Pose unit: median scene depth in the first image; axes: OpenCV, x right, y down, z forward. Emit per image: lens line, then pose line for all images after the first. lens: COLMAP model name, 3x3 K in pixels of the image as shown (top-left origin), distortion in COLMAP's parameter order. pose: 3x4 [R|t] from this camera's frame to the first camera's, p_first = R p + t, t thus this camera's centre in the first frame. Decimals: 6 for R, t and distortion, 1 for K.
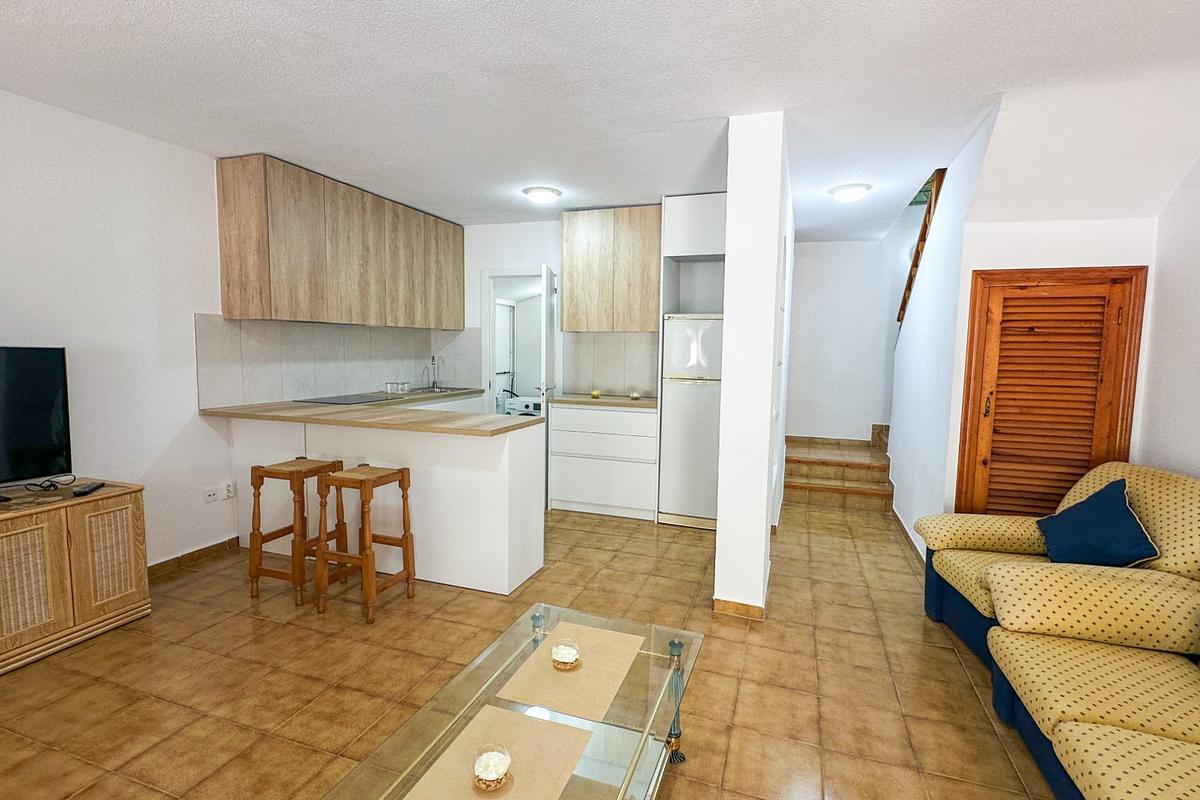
lens RADIAL K [[578.3, 0, 607.5], [0, 578.3, 393.1], [0, 0, 1]] dist [-0.002185, 0.000672]
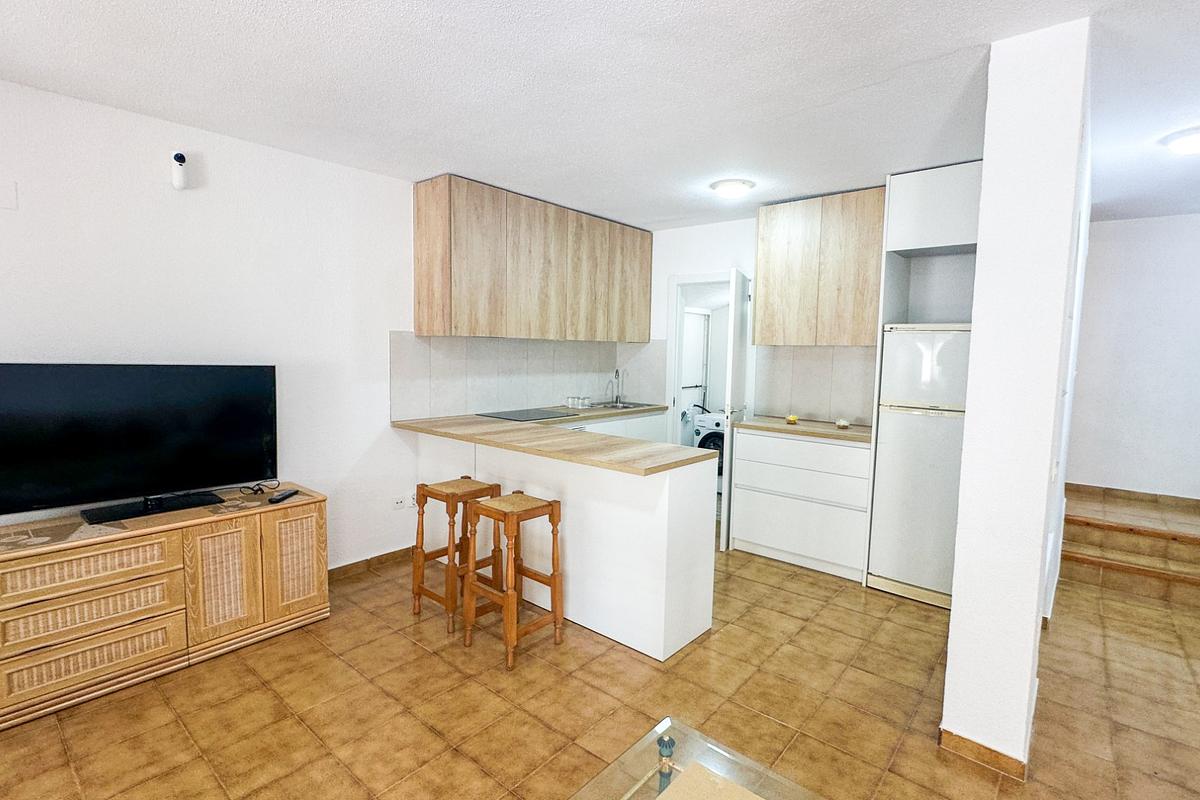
lens RADIAL K [[578.3, 0, 596.9], [0, 578.3, 394.4], [0, 0, 1]] dist [-0.002185, 0.000672]
pose [[0.929362, 0.031582, -0.367816, 0.032609], [-0.033993, 0.999422, -0.000077, -0.033618], [0.367601, 0.012574, 0.929898, 0.151541]]
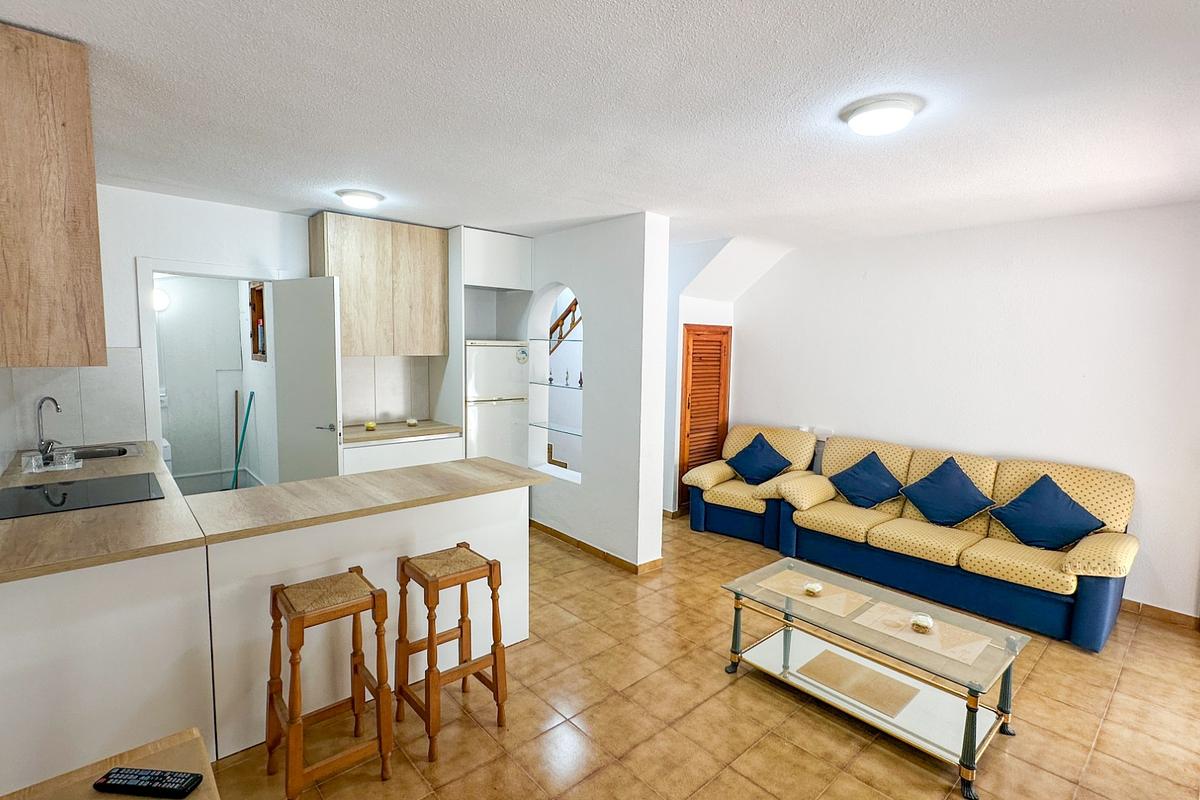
lens RADIAL K [[578.3, 0, 607.3], [0, 578.3, 396.5], [0, 0, 1]] dist [-0.002185, 0.000672]
pose [[0.472506, -0.086248, 0.877097, -0.851032], [0.057985, 0.996086, 0.066710, -0.111004], [-0.879418, 0.019338, 0.475658, 0.353716]]
